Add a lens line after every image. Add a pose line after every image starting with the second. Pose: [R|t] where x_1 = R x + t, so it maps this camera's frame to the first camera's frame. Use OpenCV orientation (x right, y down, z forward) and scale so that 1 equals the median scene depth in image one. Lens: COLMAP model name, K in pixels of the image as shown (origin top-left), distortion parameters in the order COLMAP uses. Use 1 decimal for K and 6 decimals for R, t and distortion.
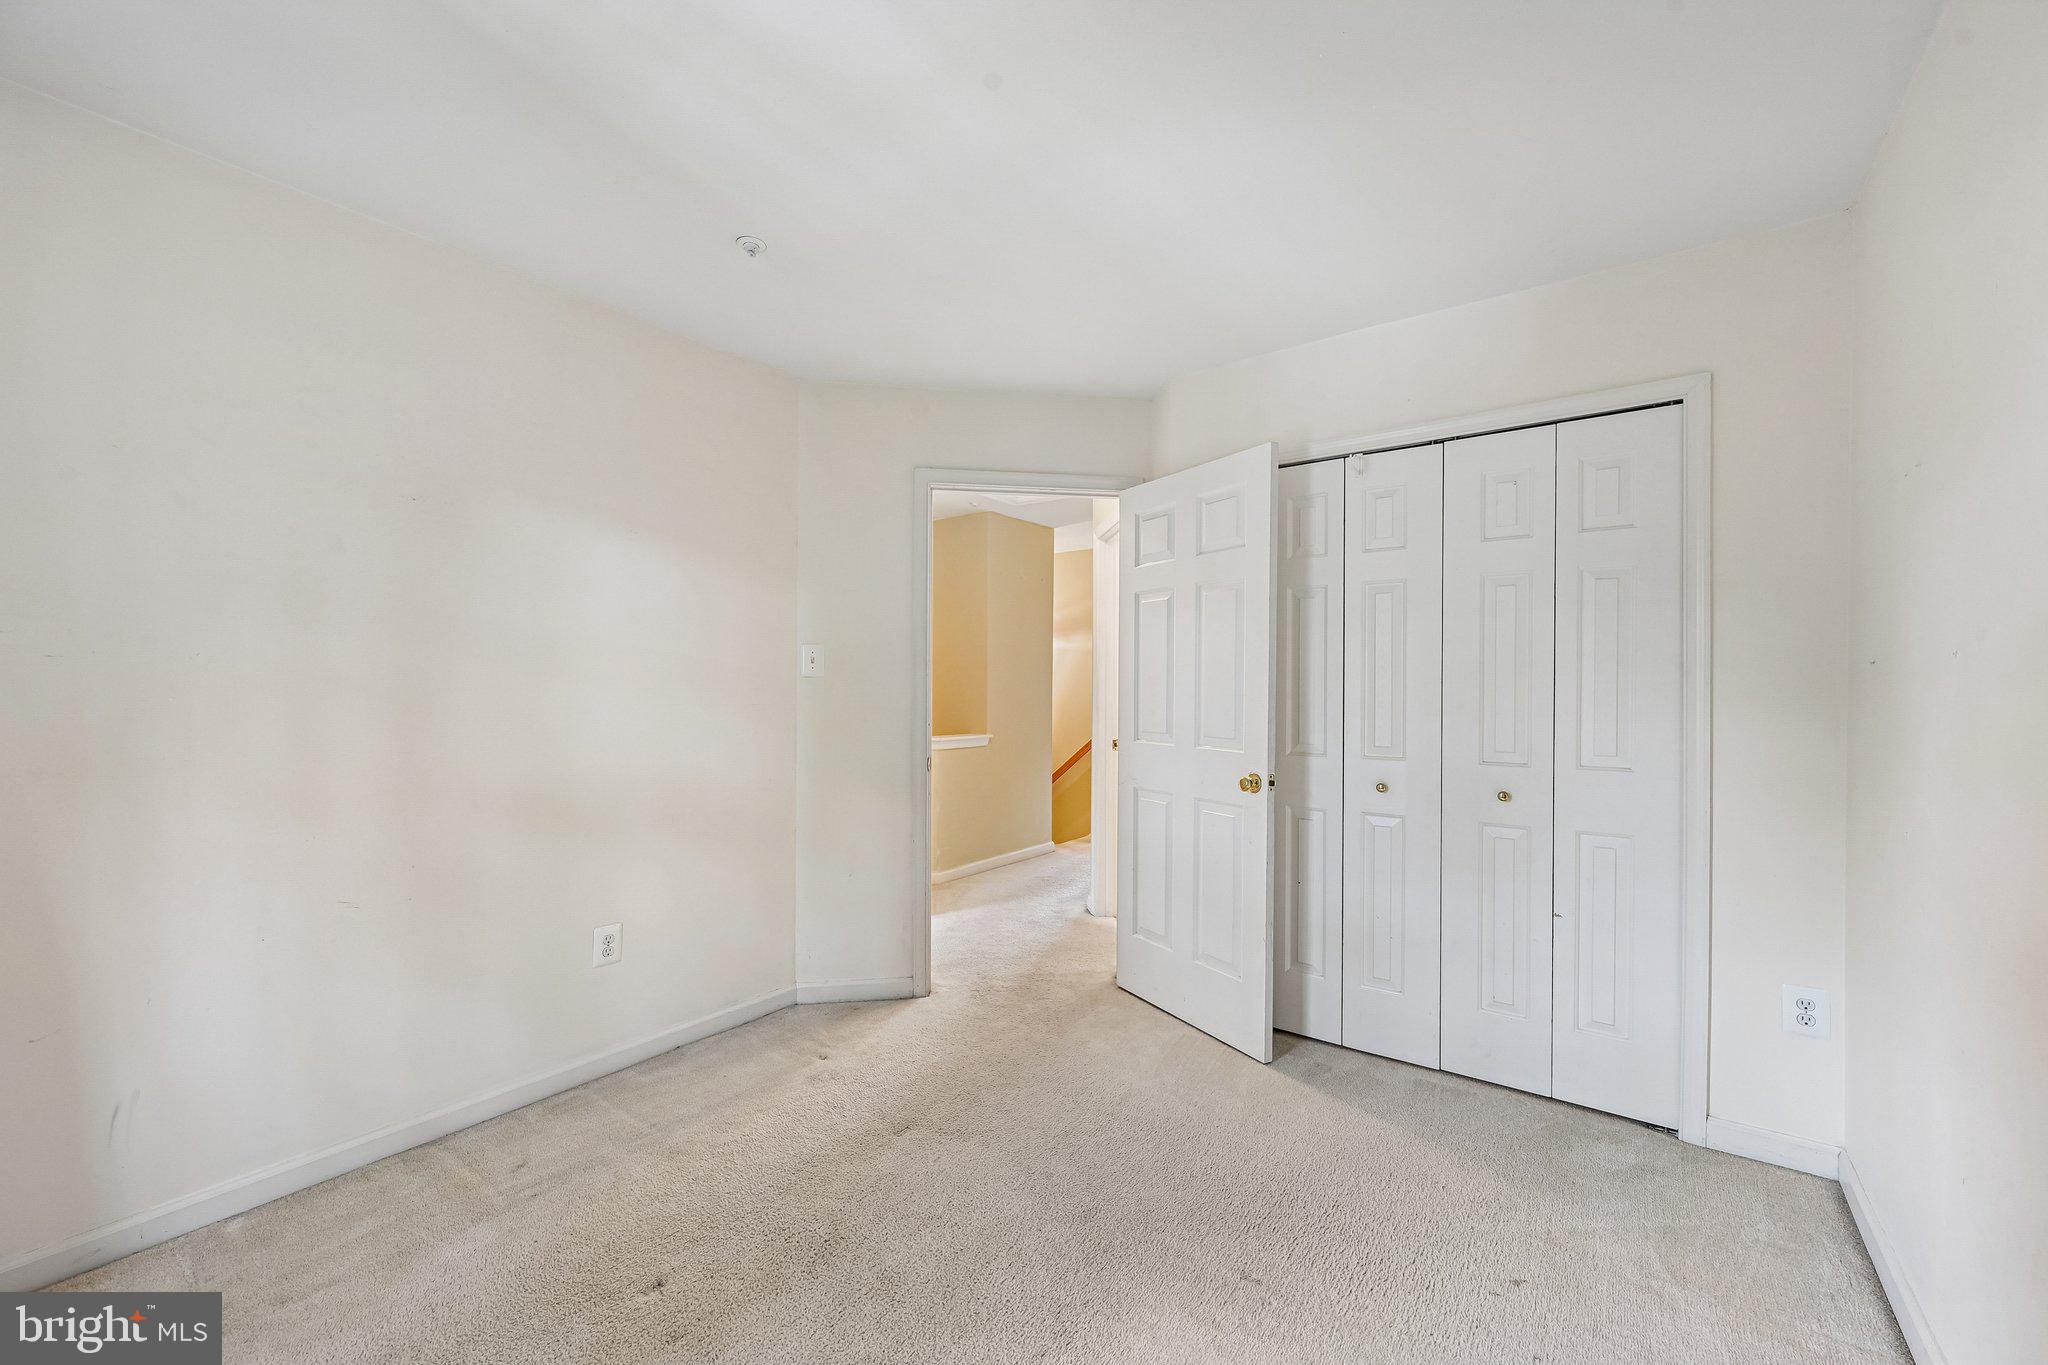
lens RADIAL K [[805.6, 0, 1035.7], [0, 805.6, 683.2], [0, 0, 1]] dist [0.000526, 0.000141]
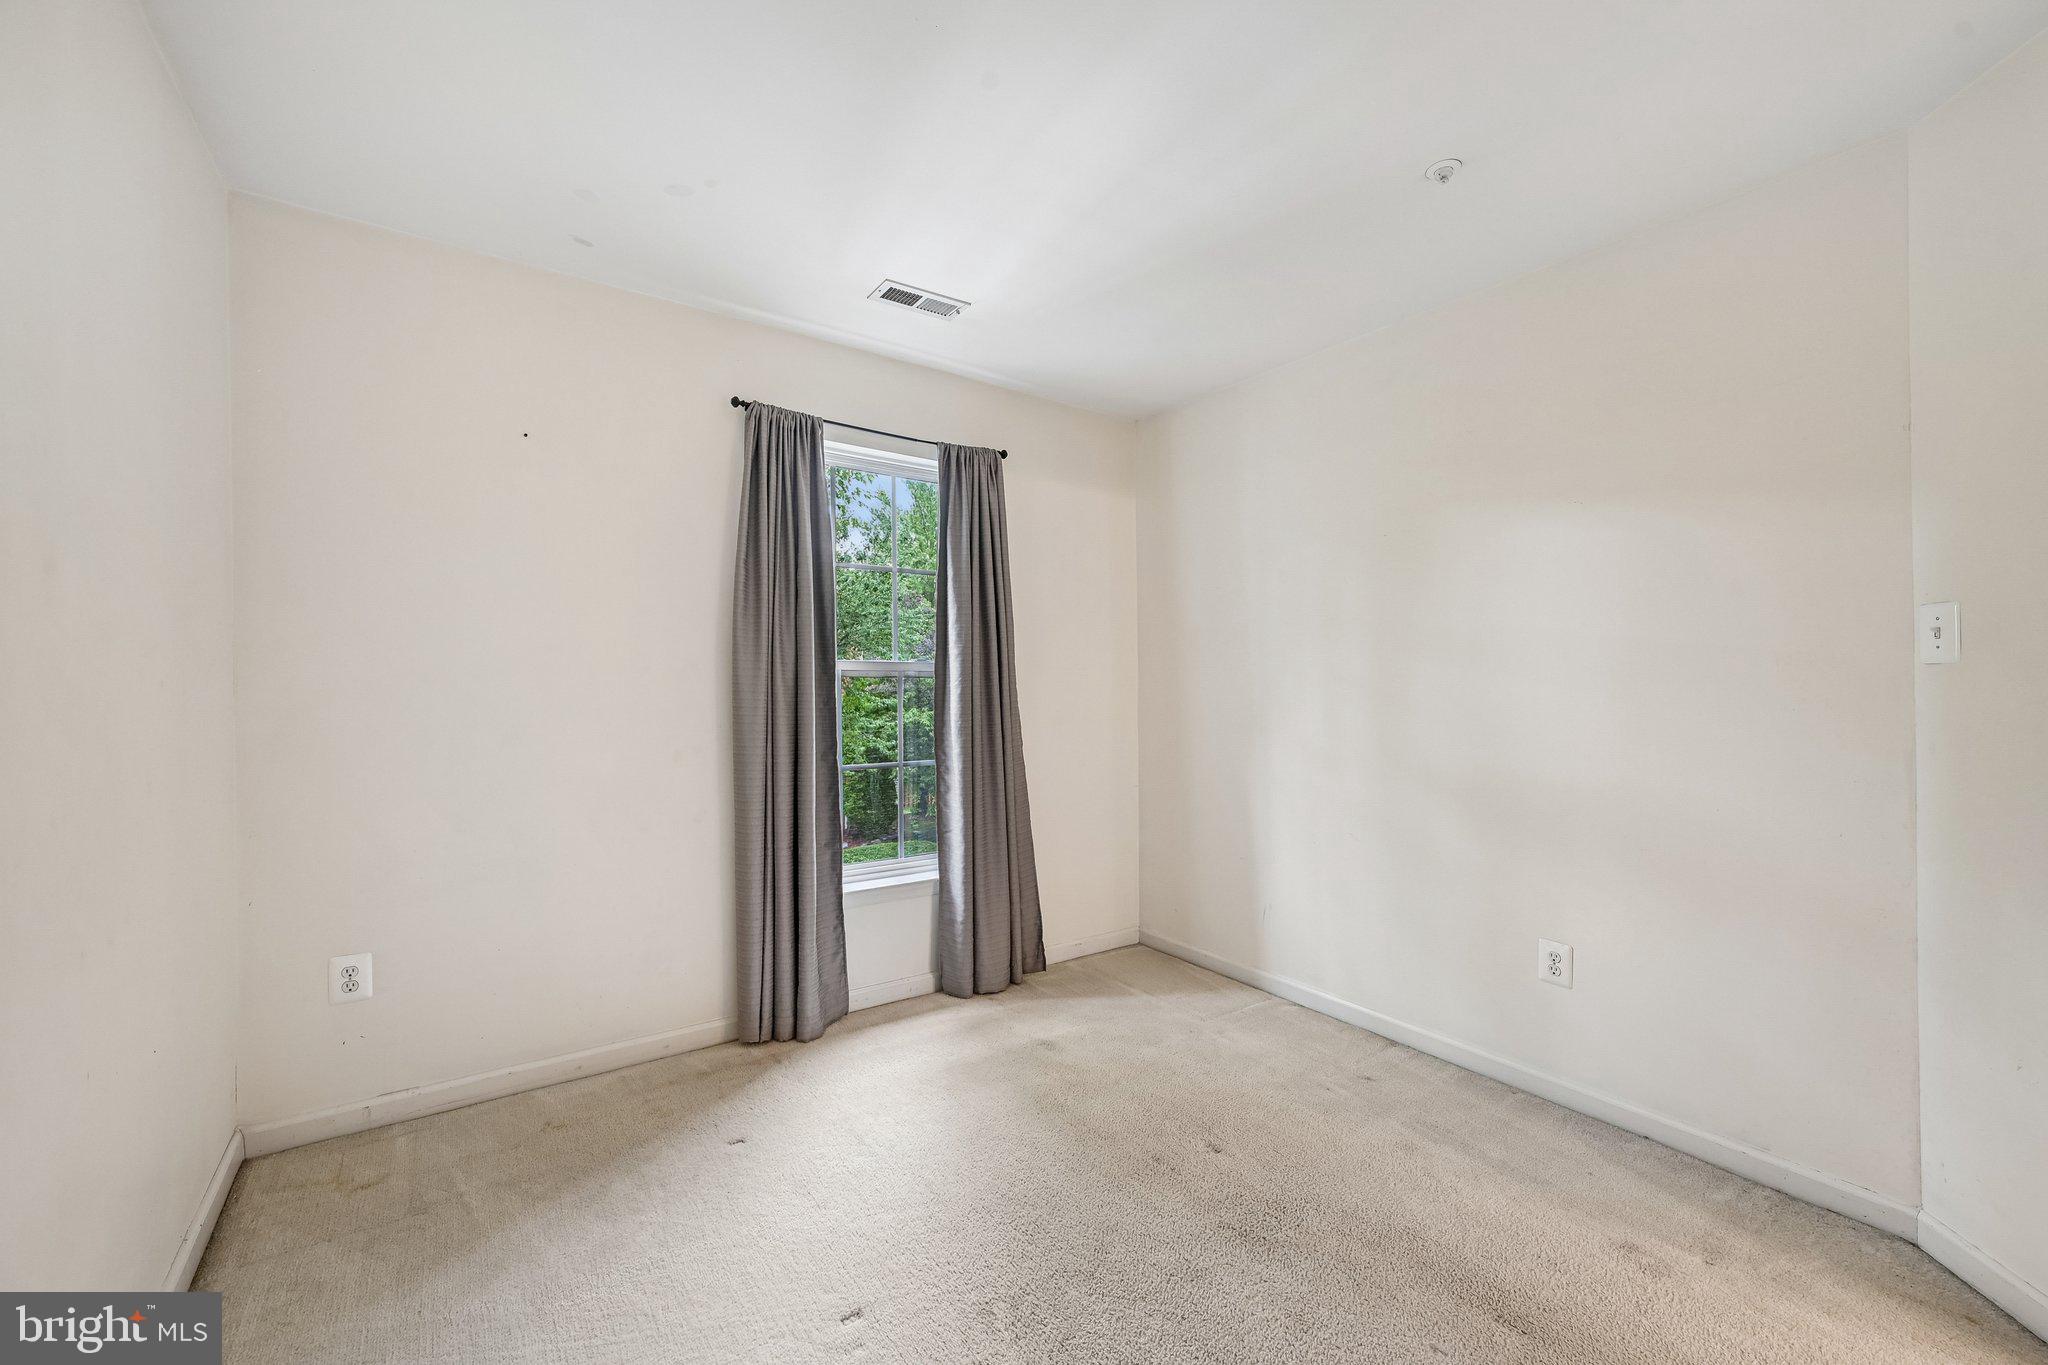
lens RADIAL K [[805.6, 0, 1035.7], [0, 805.6, 683.2], [0, 0, 1]] dist [0.000526, 0.000141]
pose [[-0.326713, -0.010983, -0.945060, 0.489458], [0.001878, 0.999923, -0.012269, 0.012654], [0.945122, -0.005783, -0.326667, 0.669809]]
